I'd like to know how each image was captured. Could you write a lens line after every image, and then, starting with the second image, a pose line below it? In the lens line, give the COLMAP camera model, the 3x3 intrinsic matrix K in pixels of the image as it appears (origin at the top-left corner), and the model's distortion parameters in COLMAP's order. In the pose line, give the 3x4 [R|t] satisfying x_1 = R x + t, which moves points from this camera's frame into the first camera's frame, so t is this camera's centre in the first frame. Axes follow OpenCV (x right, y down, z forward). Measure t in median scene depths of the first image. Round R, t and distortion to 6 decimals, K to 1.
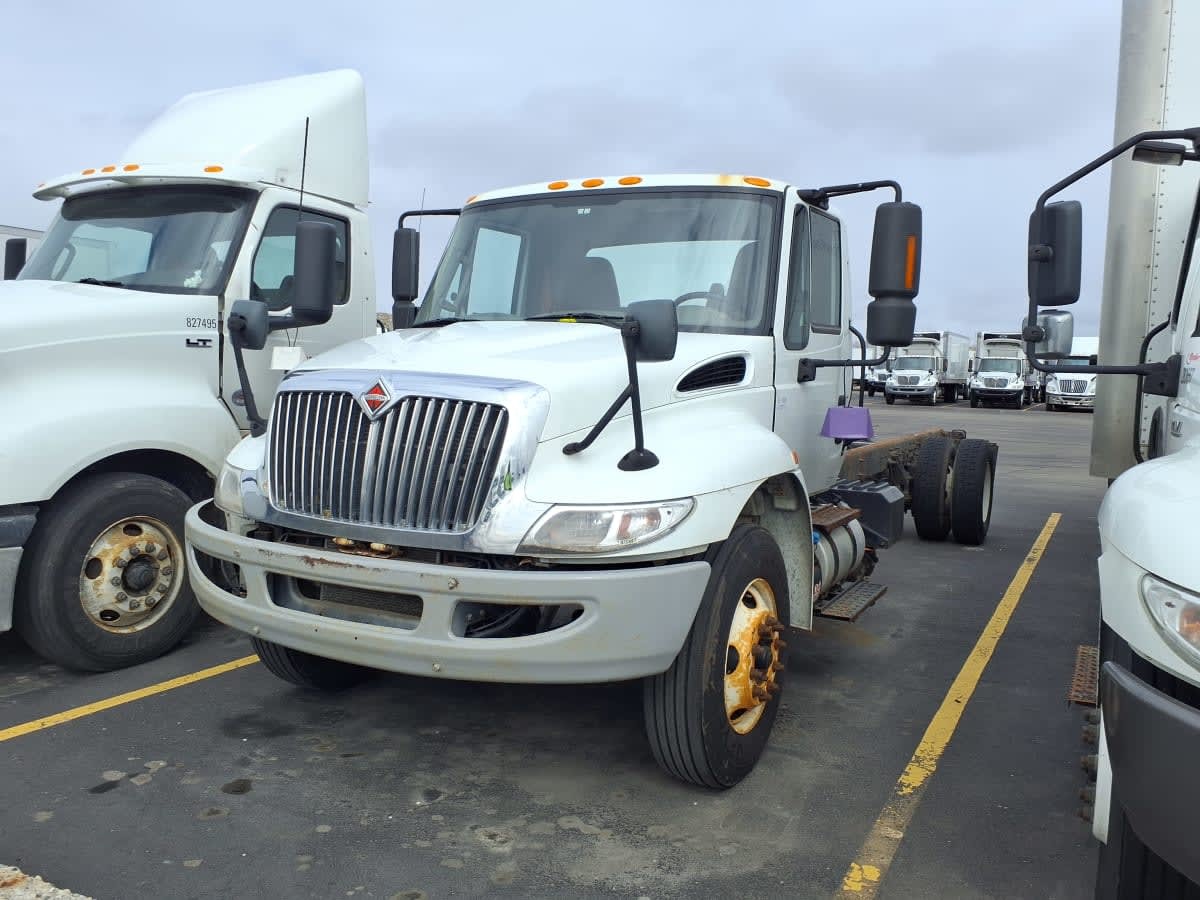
lens RADIAL K [[958.4, 0, 600.0], [0, 958.4, 450.0], [0, 0, 1]] dist [0.033011, -0.007359]
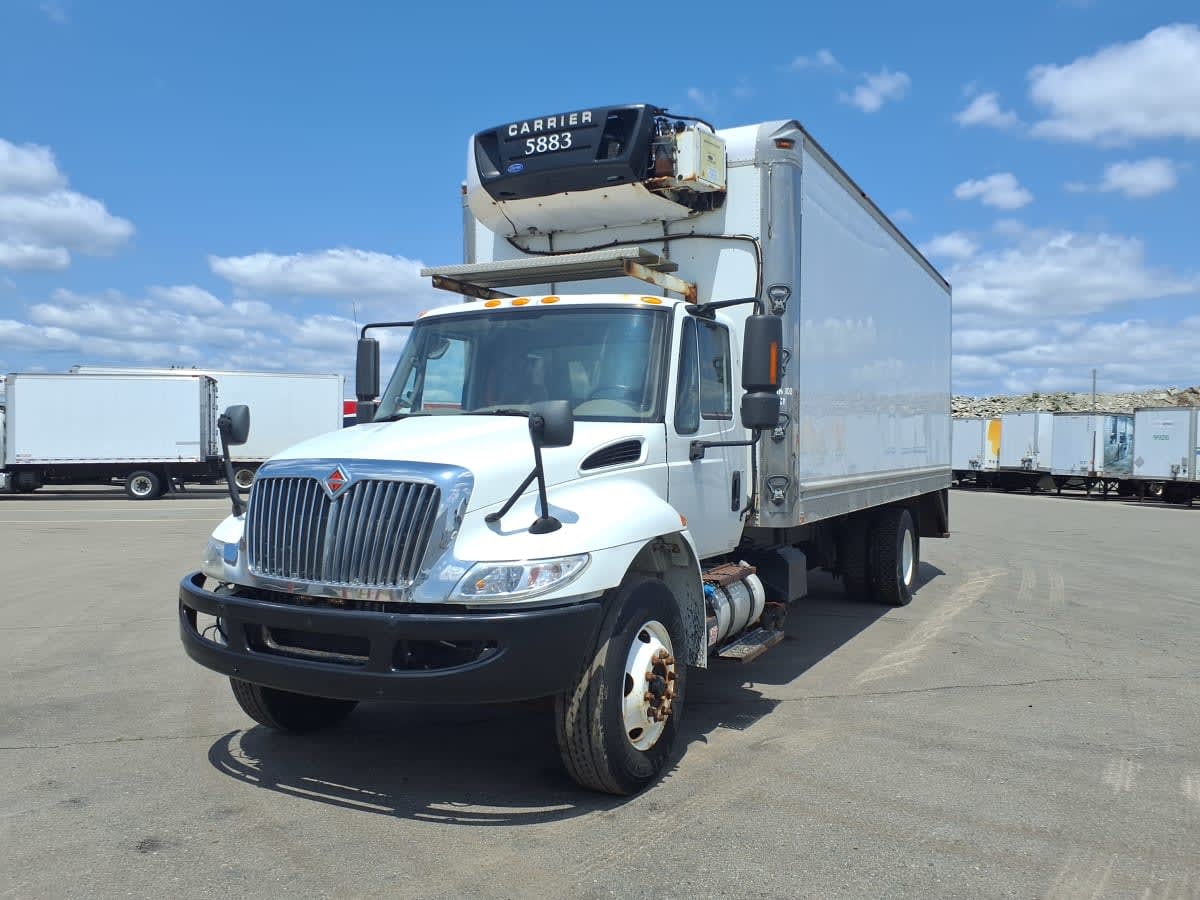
lens RADIAL K [[944.1, 0, 608.9], [0, 944.1, 451.6], [0, 0, 1]] dist [0.005940, -0.002183]
pose [[0.999187, -0.022804, 0.033243, 0.078258], [0.025502, 0.996212, -0.083131, 0.017553], [-0.031221, 0.083911, 0.995984, -0.226429]]
